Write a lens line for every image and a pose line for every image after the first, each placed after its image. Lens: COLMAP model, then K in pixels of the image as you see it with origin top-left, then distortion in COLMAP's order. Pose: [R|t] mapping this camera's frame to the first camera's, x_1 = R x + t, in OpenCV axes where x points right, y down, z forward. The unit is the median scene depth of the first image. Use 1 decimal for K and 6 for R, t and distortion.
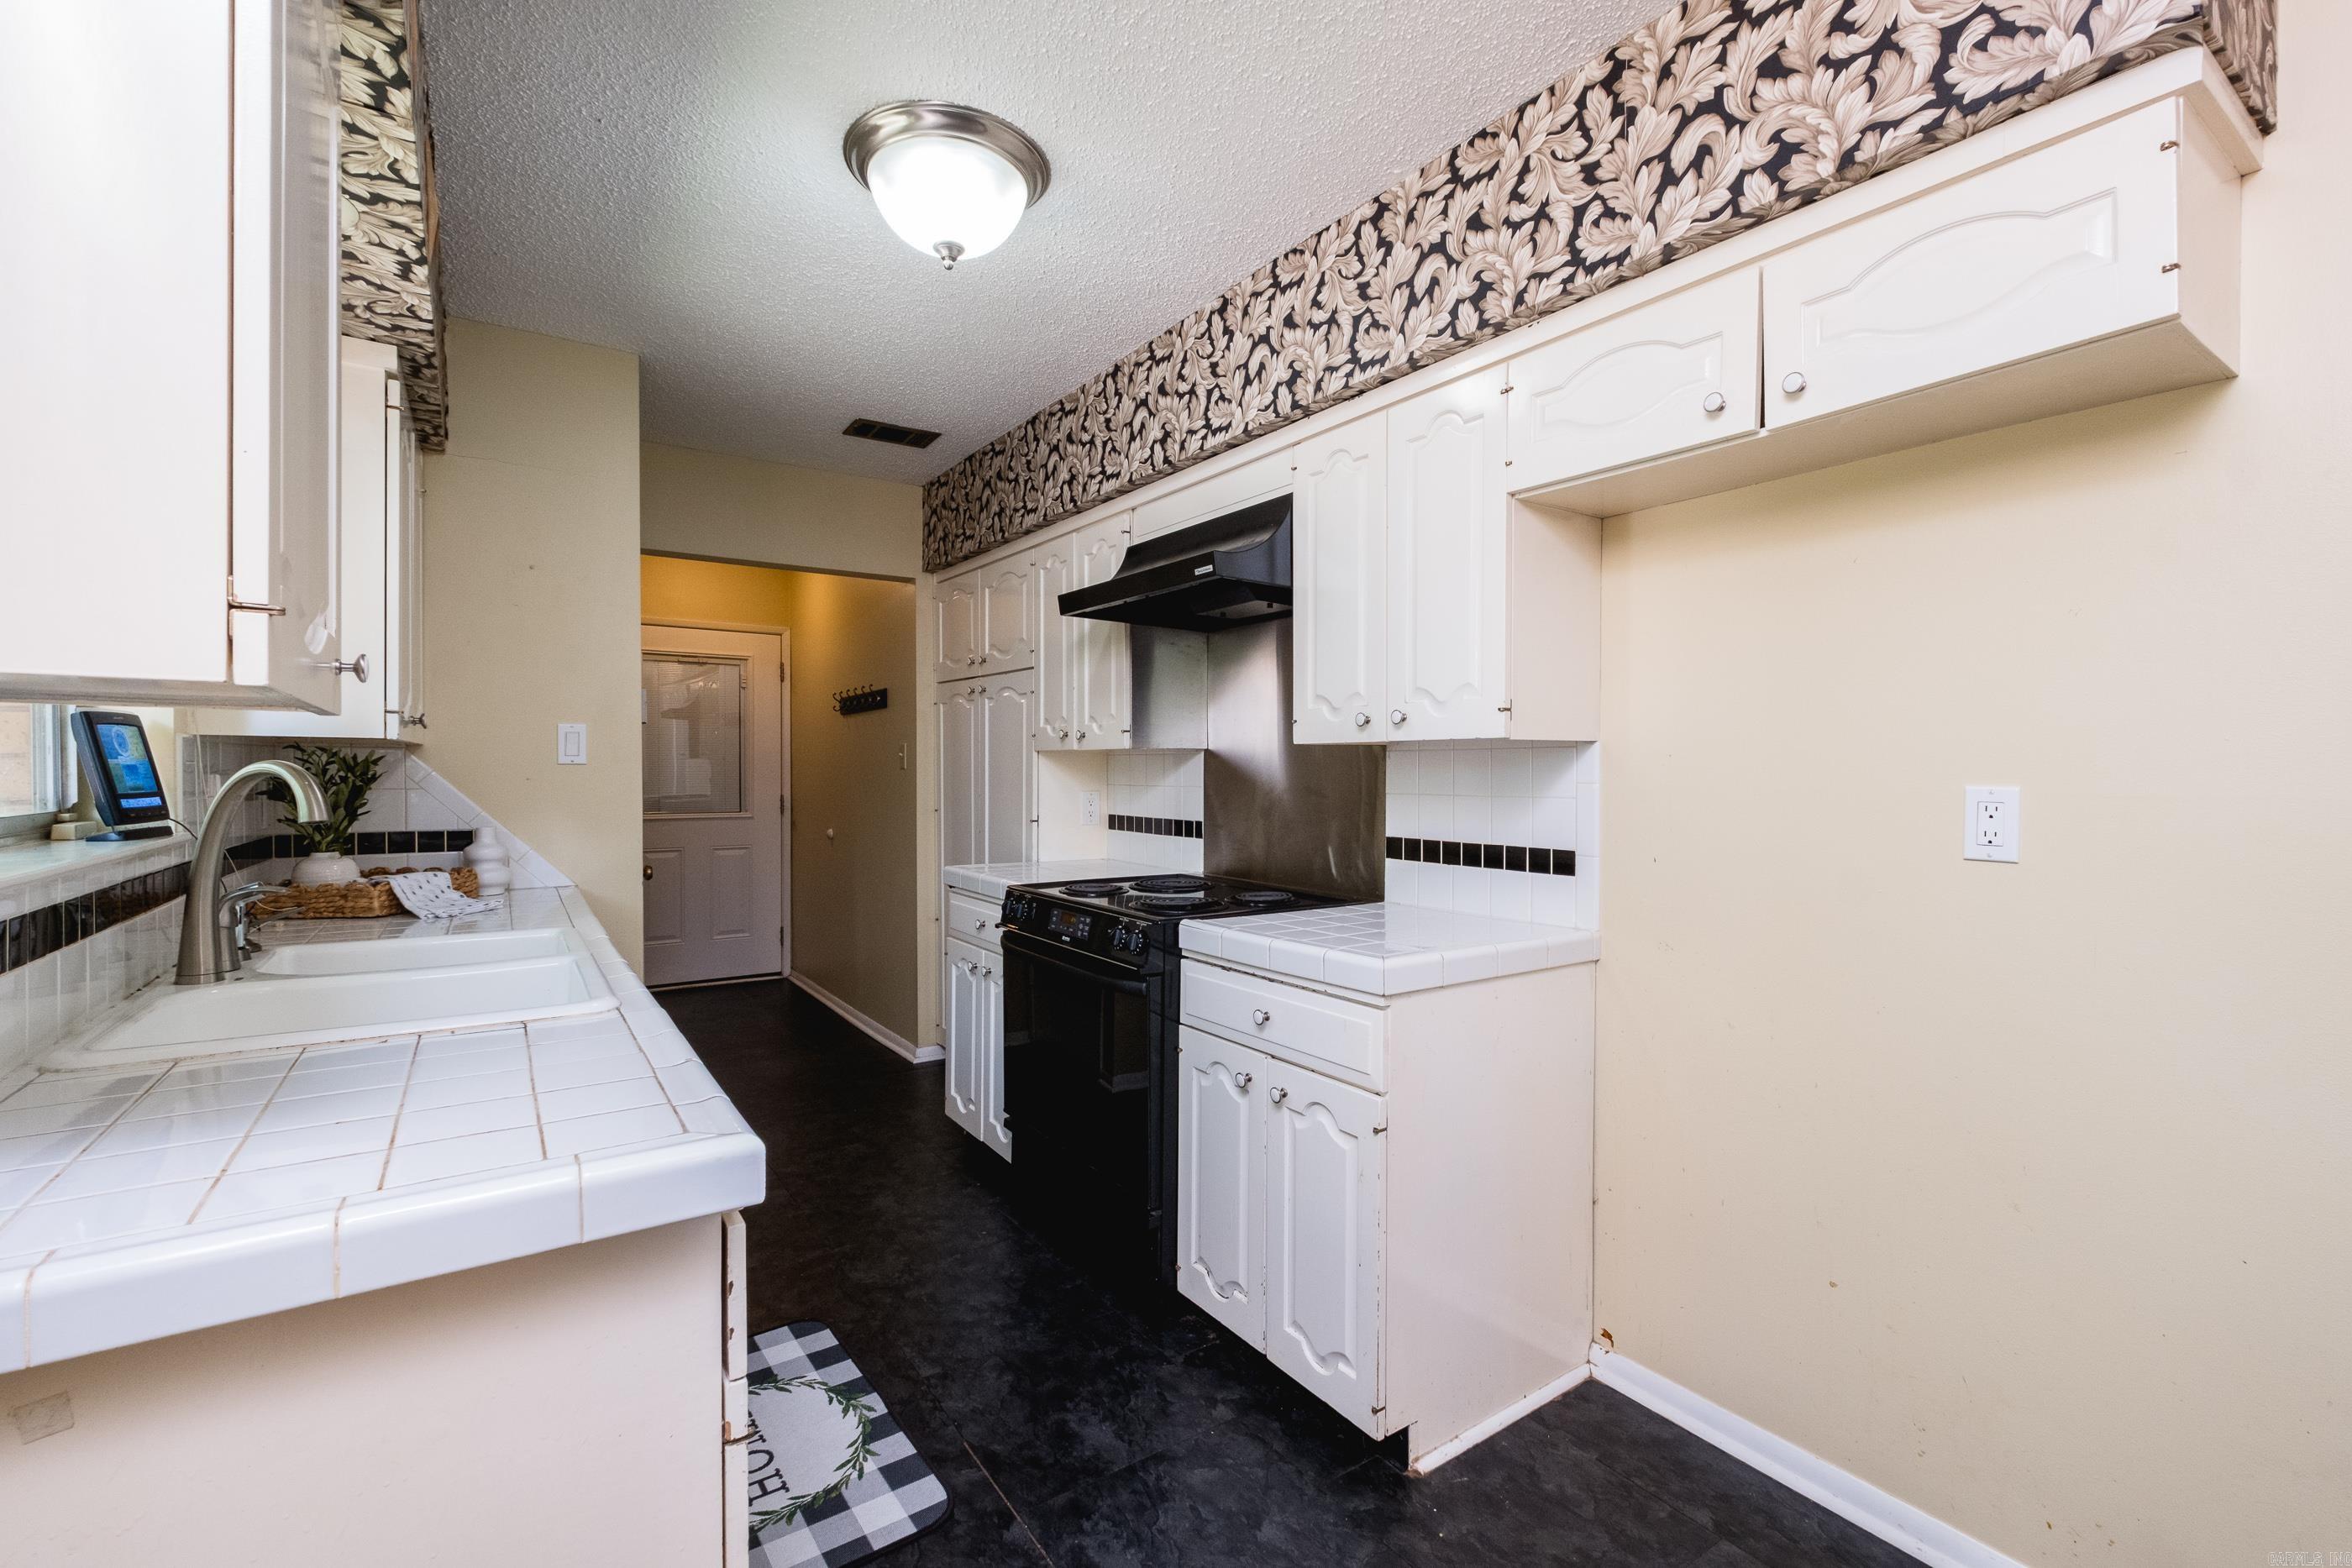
lens RADIAL K [[1014.0, 0, 1206.5], [0, 1014.0, 764.9], [0, 0, 1]] dist [-0.001712, -0.000577]
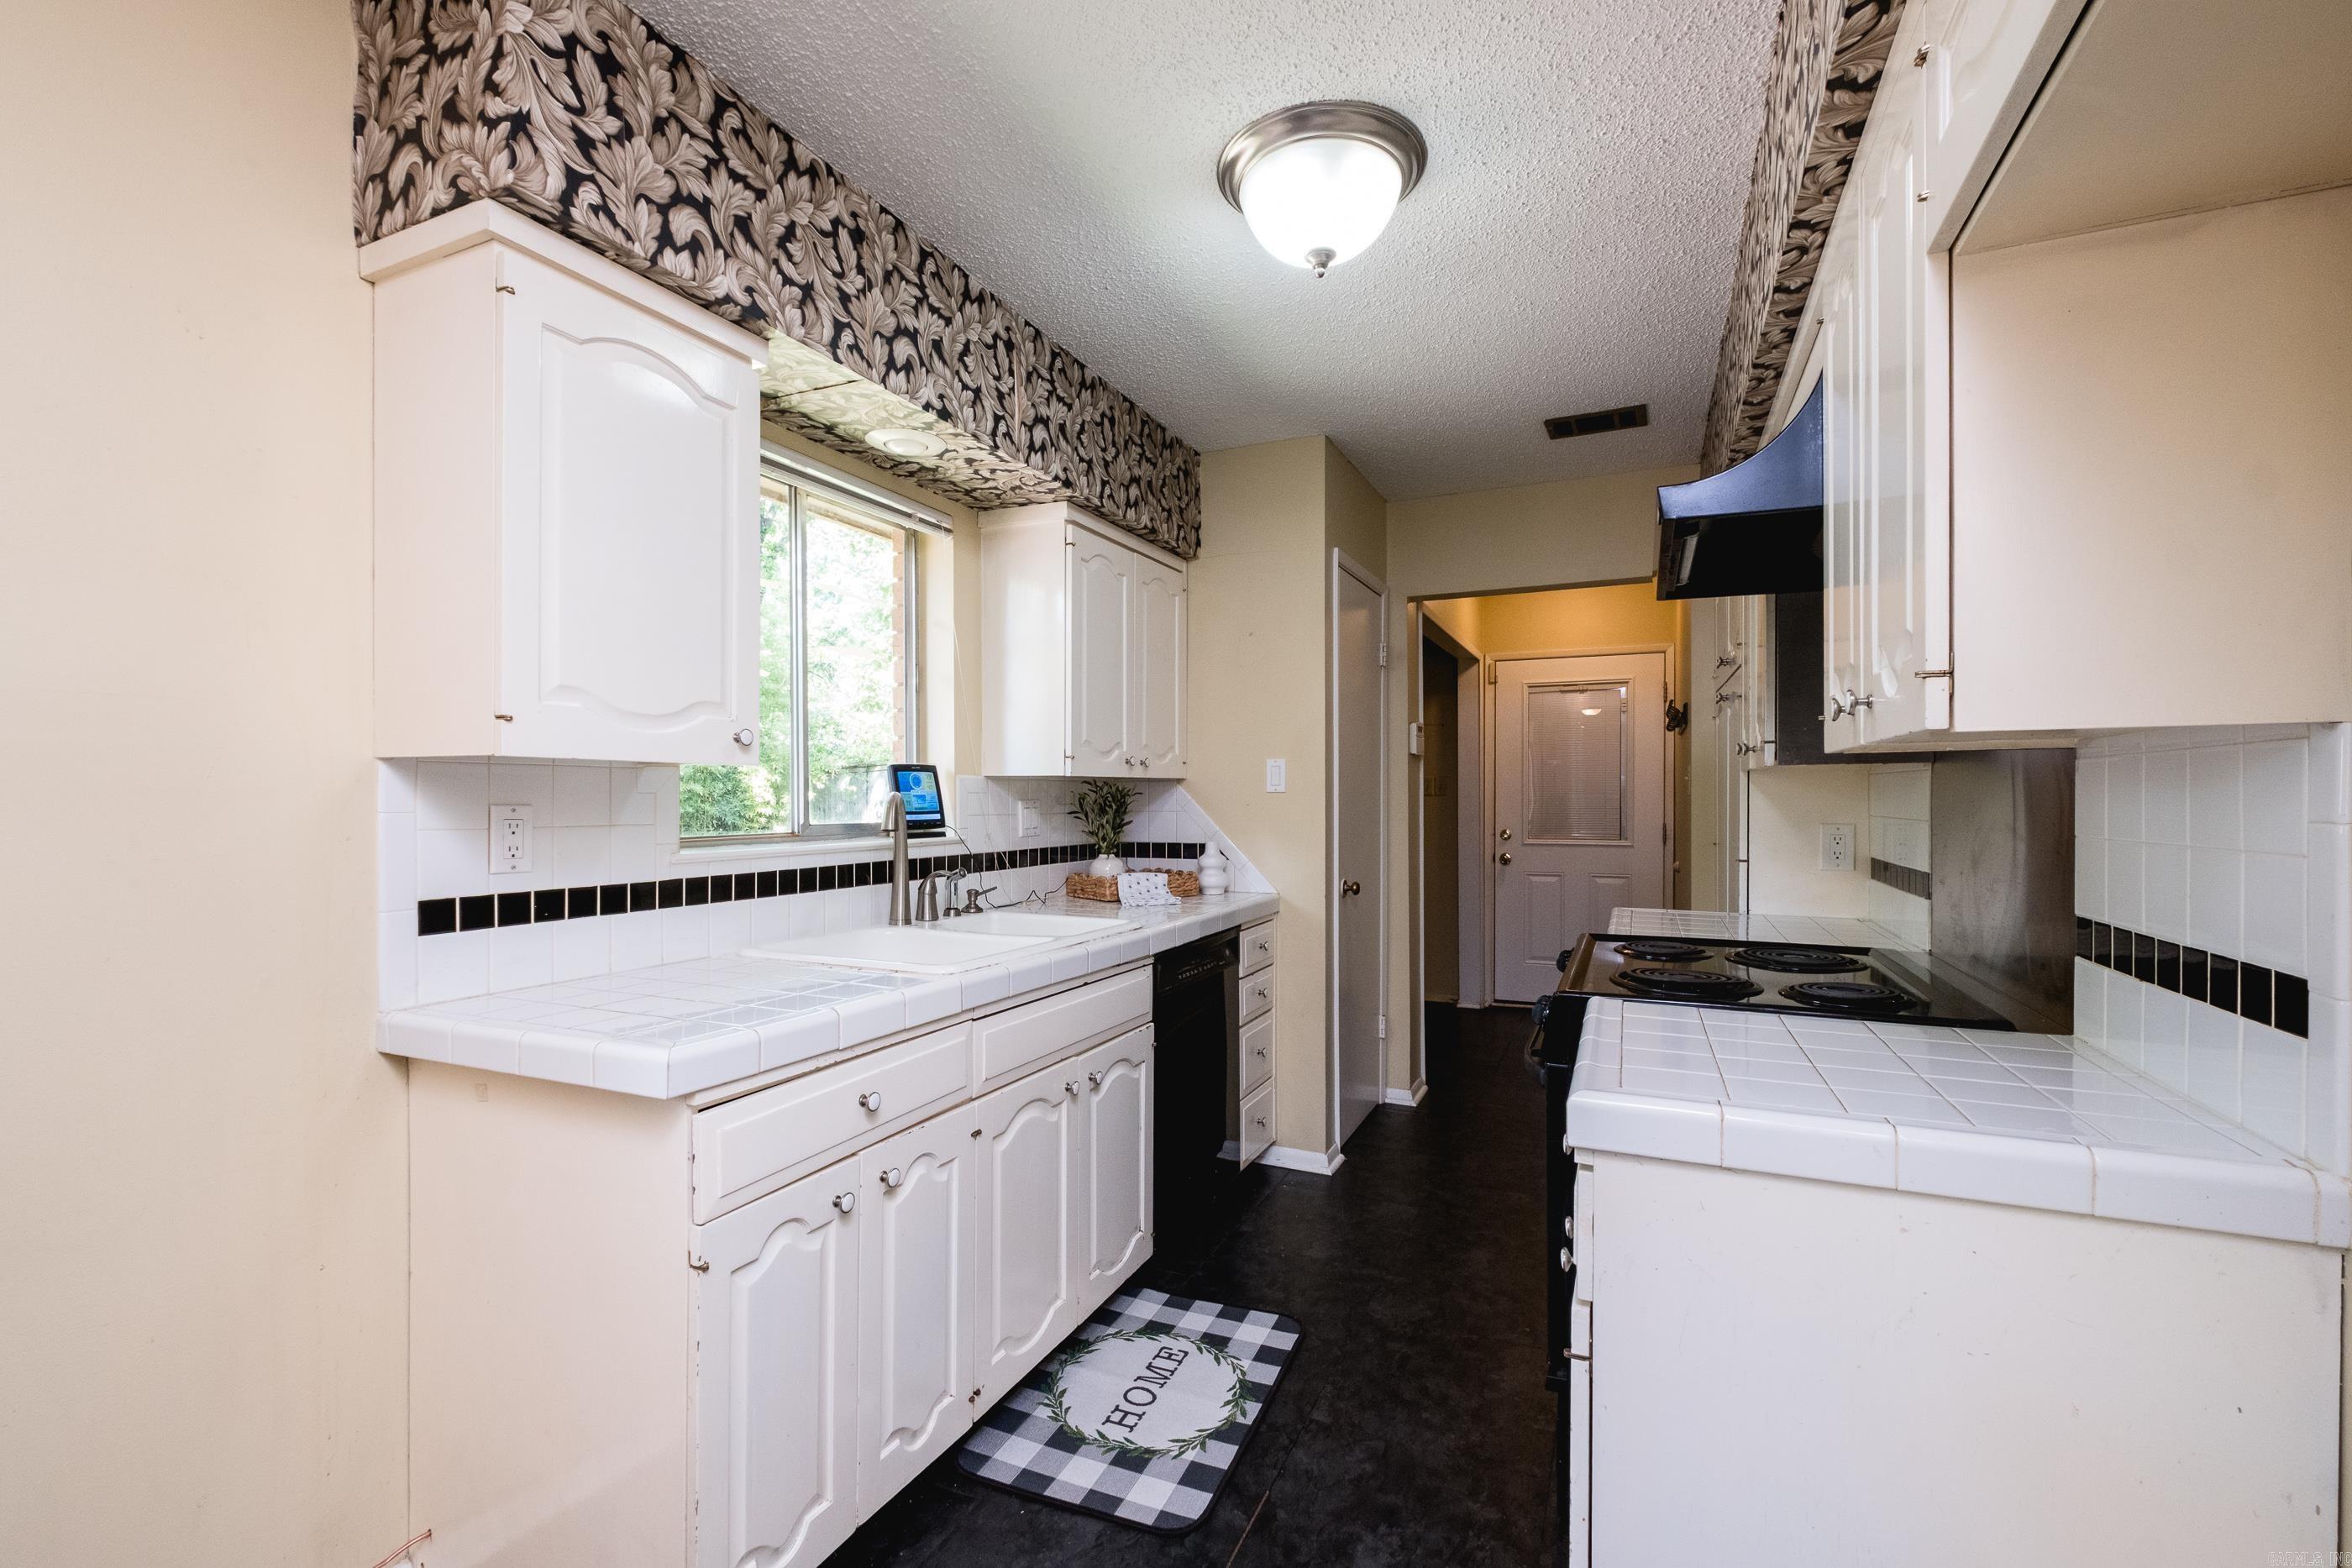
lens RADIAL K [[1030.2, 0, 1176.8], [0, 1030.2, 786.4], [0, 0, 1]] dist [0.004105, -0.004110]
pose [[0.508511, -0.011502, -0.860979, 0.494008], [0.006433, 0.999934, -0.009559, 0.003721], [0.861032, -0.000678, 0.508551, 0.365465]]
